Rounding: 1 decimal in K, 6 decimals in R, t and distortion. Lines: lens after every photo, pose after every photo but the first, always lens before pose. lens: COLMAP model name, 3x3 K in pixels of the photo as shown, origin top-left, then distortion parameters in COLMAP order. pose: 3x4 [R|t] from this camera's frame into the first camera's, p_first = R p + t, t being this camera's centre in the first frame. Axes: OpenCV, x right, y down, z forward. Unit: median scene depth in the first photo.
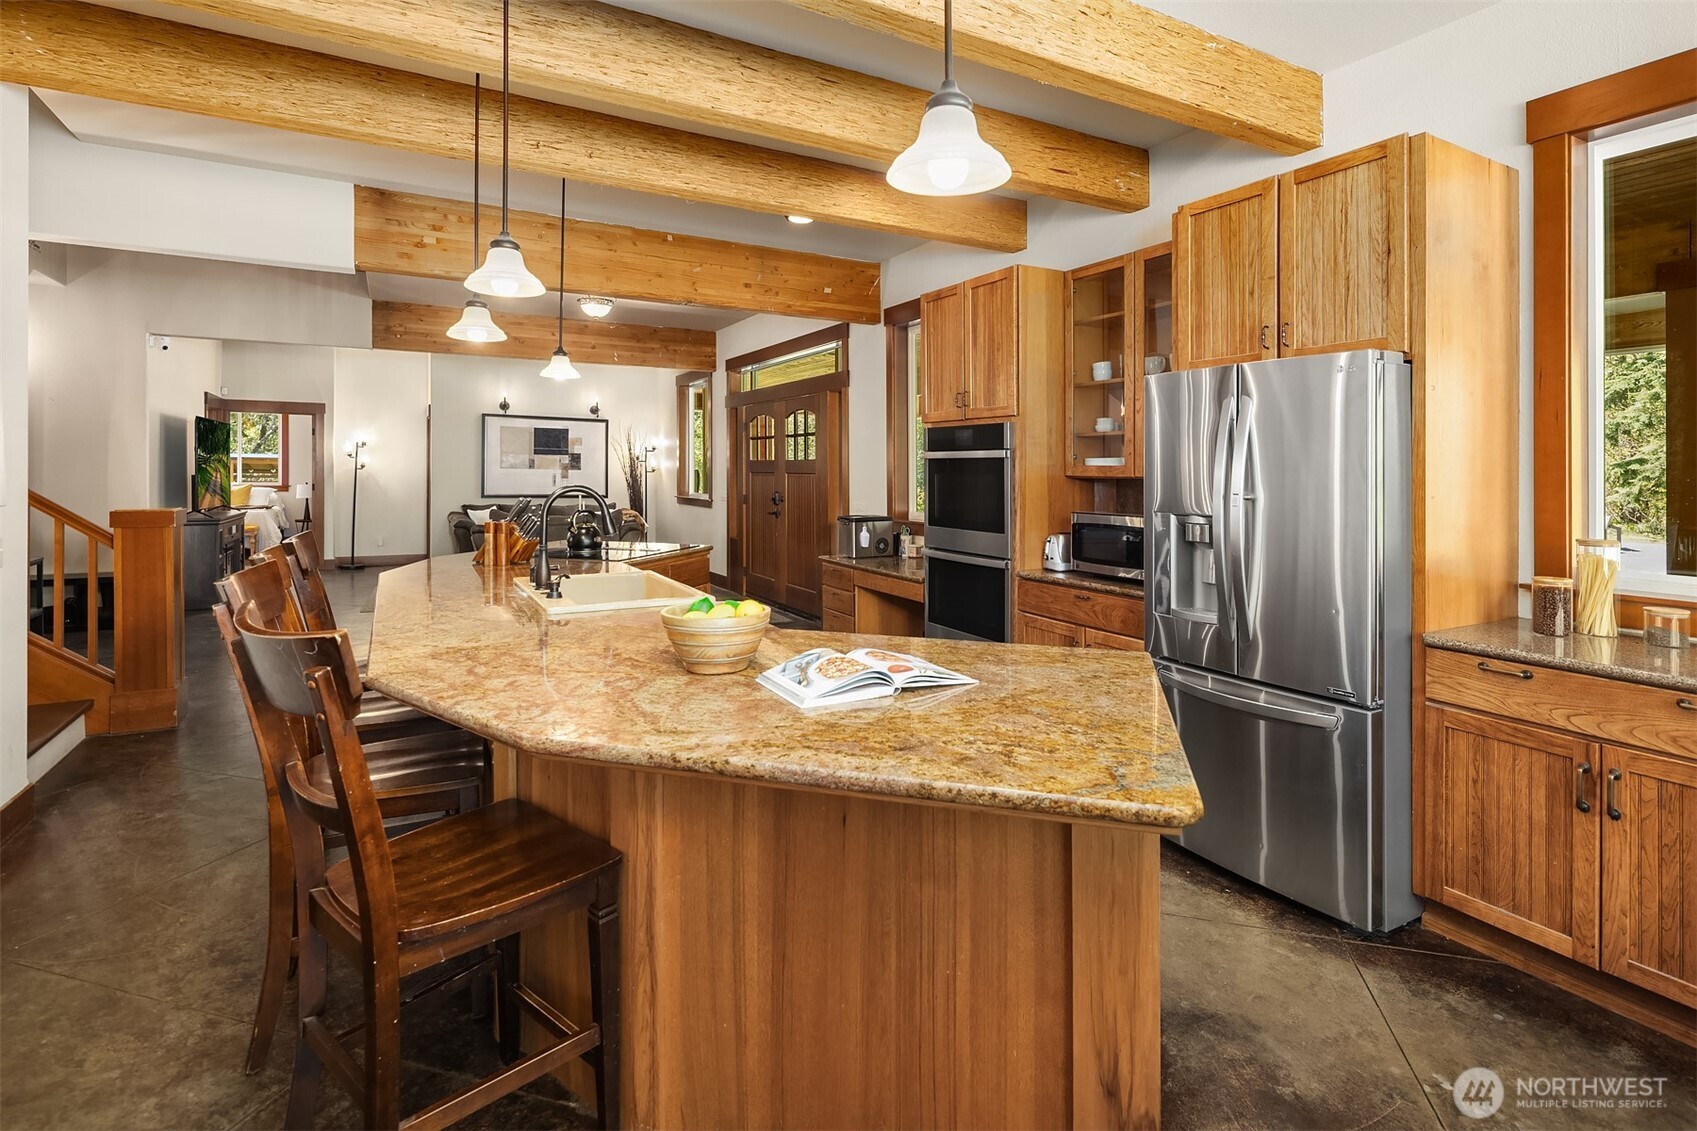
lens RADIAL K [[824.1, 0, 839.3], [0, 824.1, 462.8], [0, 0, 1]] dist [0.002817, -0.001112]
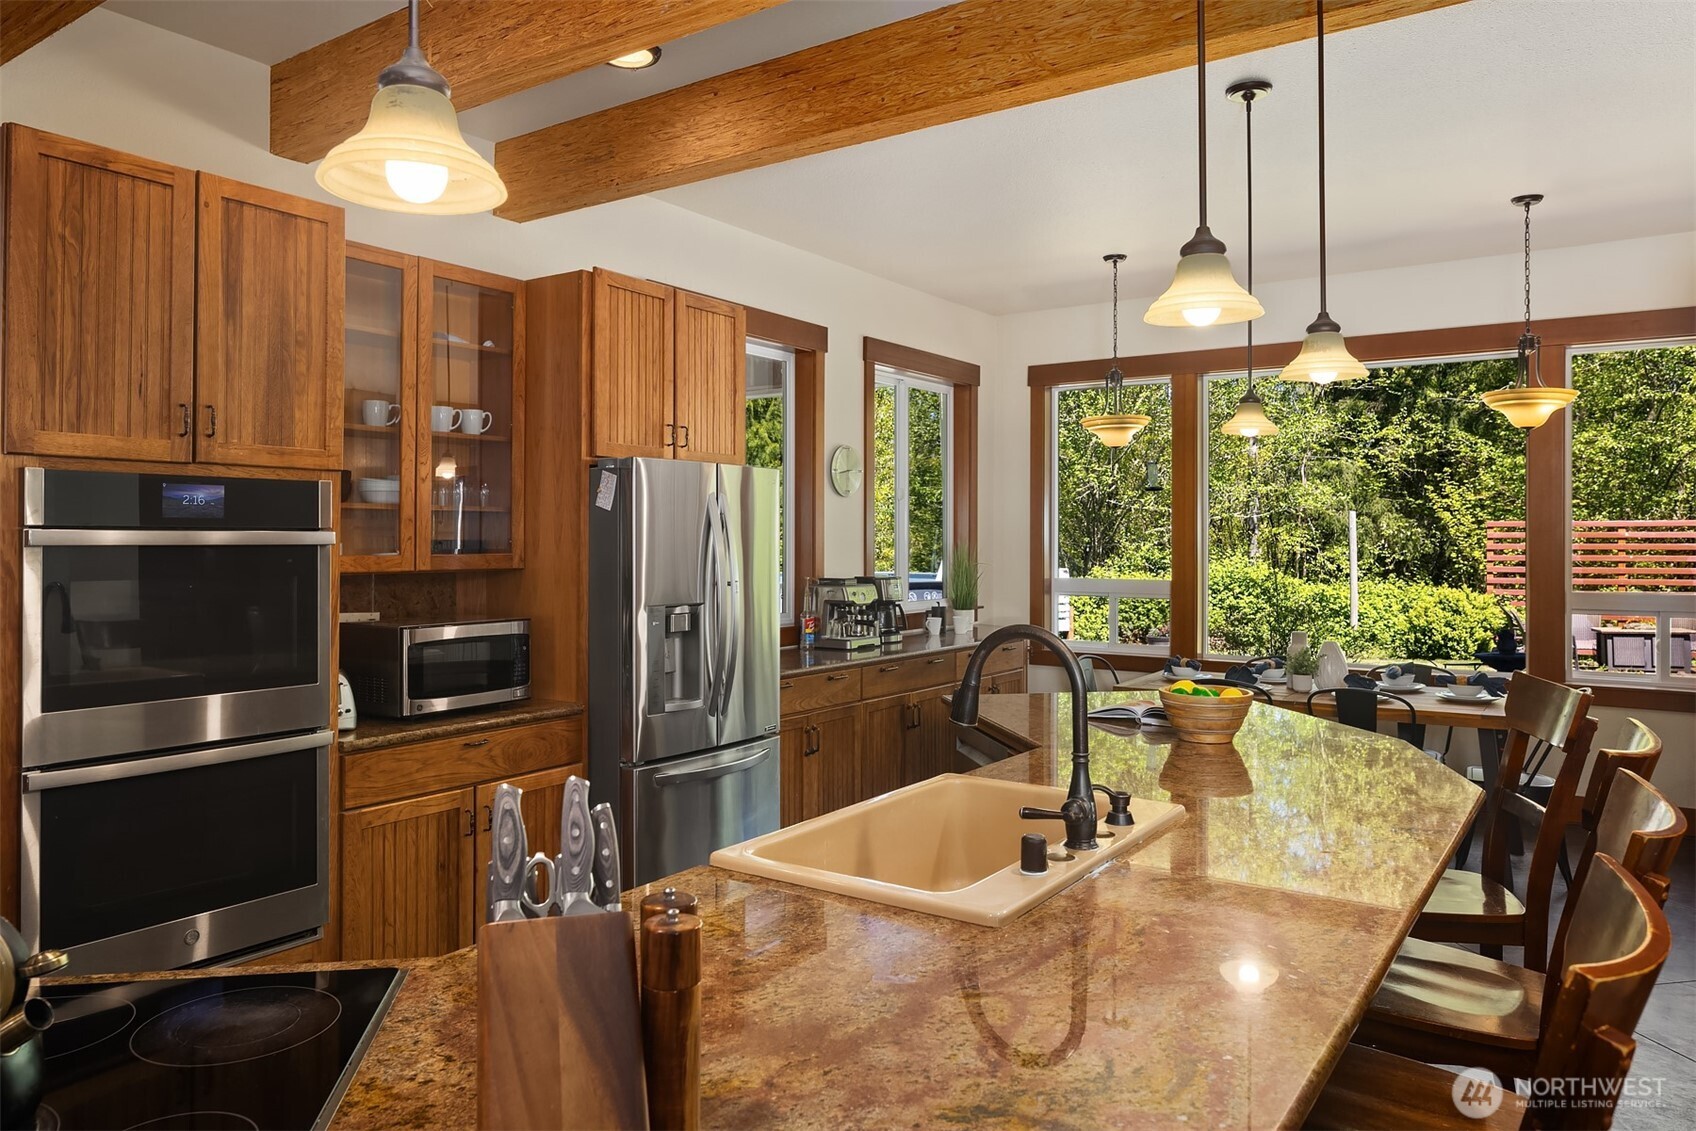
lens RADIAL K [[1141.5, 0, 845.2], [0, 1141.5, 553.7], [0, 0, 1]] dist [-0.008001, -0.002462]
pose [[-0.447007, -0.011781, 0.894453, -0.480184], [-0.006374, 0.999930, 0.009985, -0.007501], [-0.894508, -0.001238, -0.447050, 0.770450]]
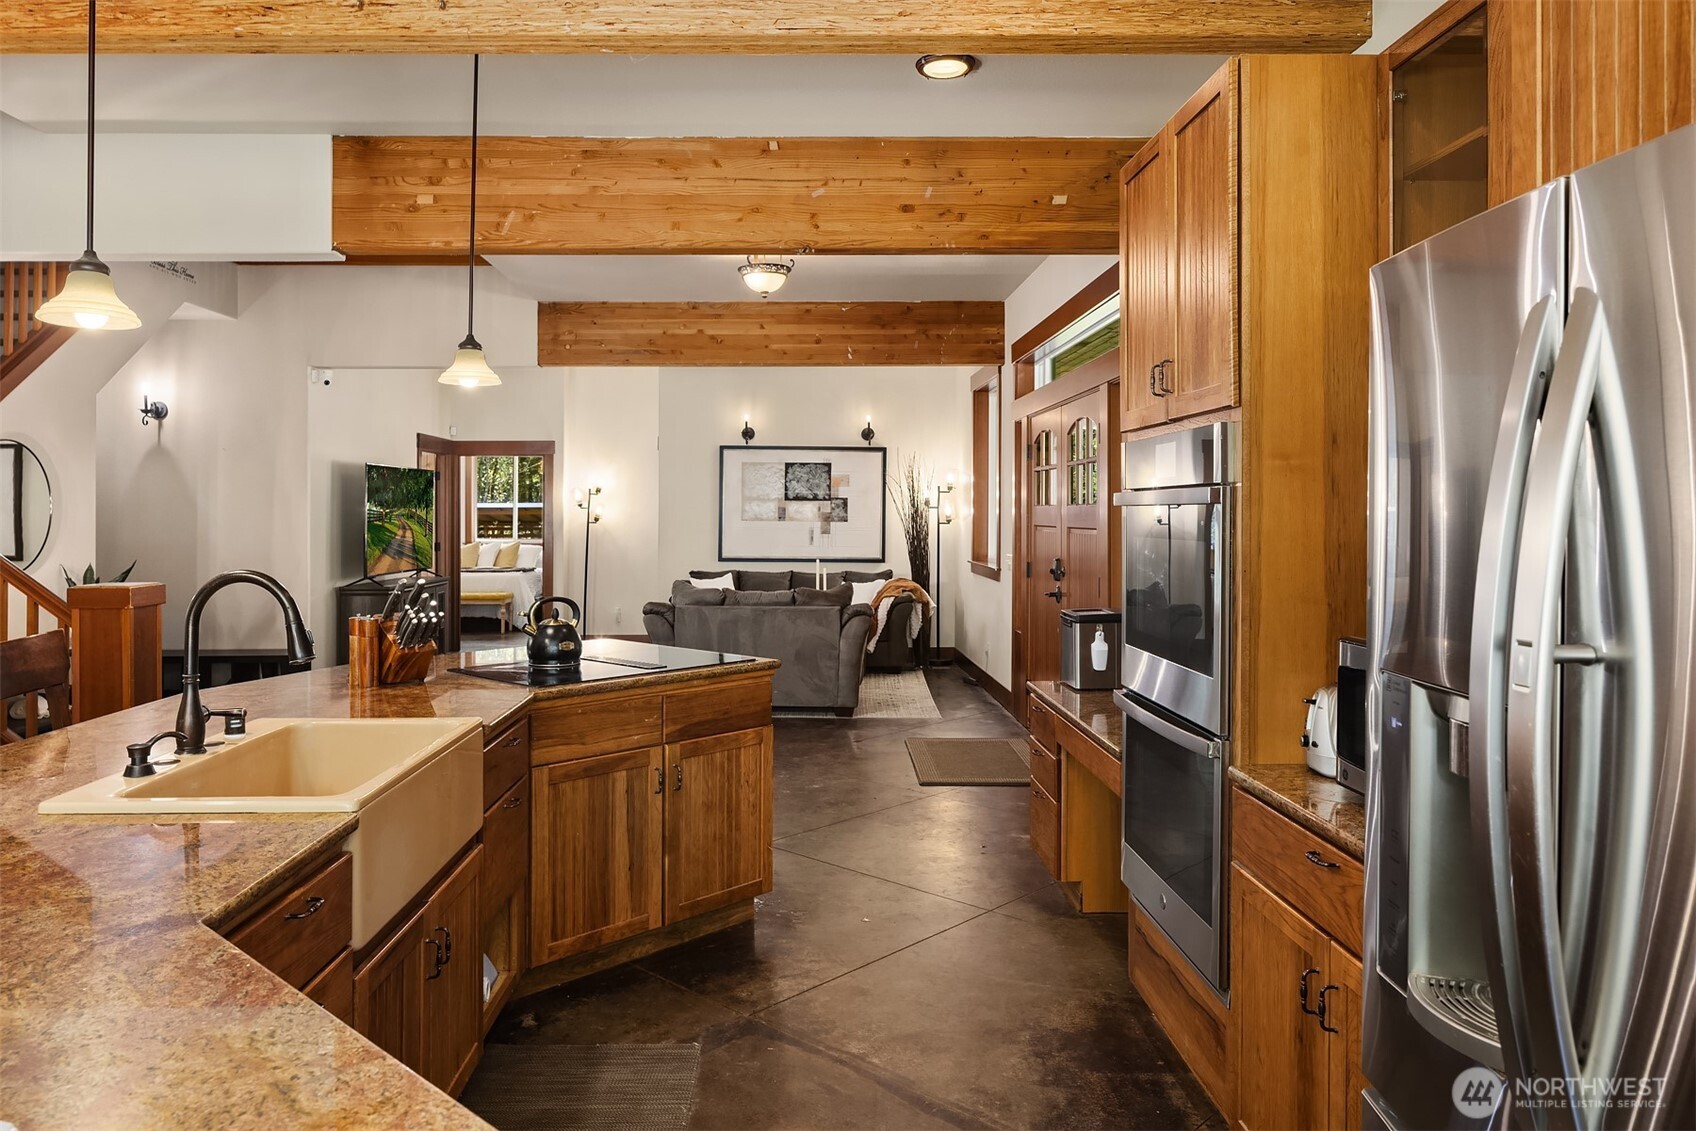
lens RADIAL K [[1141.5, 0, 840.3], [0, 1141.5, 518.4], [0, 0, 1]] dist [-0.008001, -0.002462]
pose [[0.890195, -0.010031, -0.455470, 0.217938], [0.015611, 0.999842, 0.008491, -0.004561], [0.455313, -0.014669, 0.890211, 0.268423]]
